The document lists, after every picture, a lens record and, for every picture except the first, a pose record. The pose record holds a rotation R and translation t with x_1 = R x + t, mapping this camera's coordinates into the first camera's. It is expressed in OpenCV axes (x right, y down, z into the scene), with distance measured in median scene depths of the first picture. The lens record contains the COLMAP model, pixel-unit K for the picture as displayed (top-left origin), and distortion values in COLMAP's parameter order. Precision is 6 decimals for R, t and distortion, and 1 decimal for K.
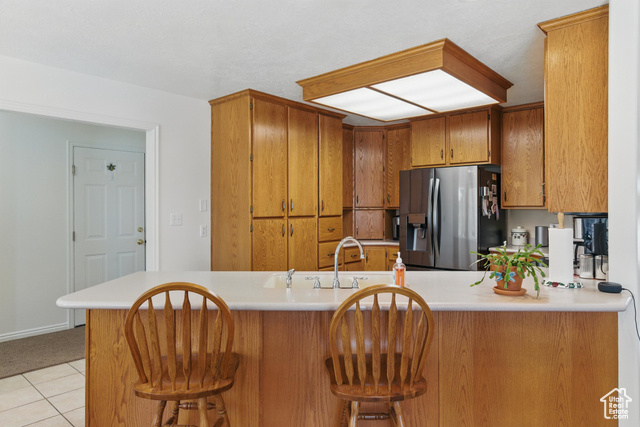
lens RADIAL K [[414.0, 0, 321.0], [0, 414.0, 212.3], [0, 0, 1]] dist [0.043158, 0.001344]
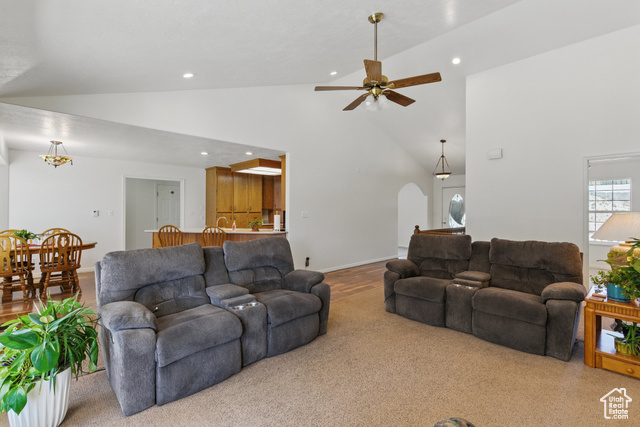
lens RADIAL K [[292.4, 0, 319.8], [0, 292.4, 212.8], [0, 0, 1]] dist [-0.001401, -0.000670]
pose [[0.997454, 0.004894, -0.071148, 0.612346], [-0.004631, 0.999982, 0.003857, 0.003648], [0.071166, -0.003518, 0.997458, -0.830174]]
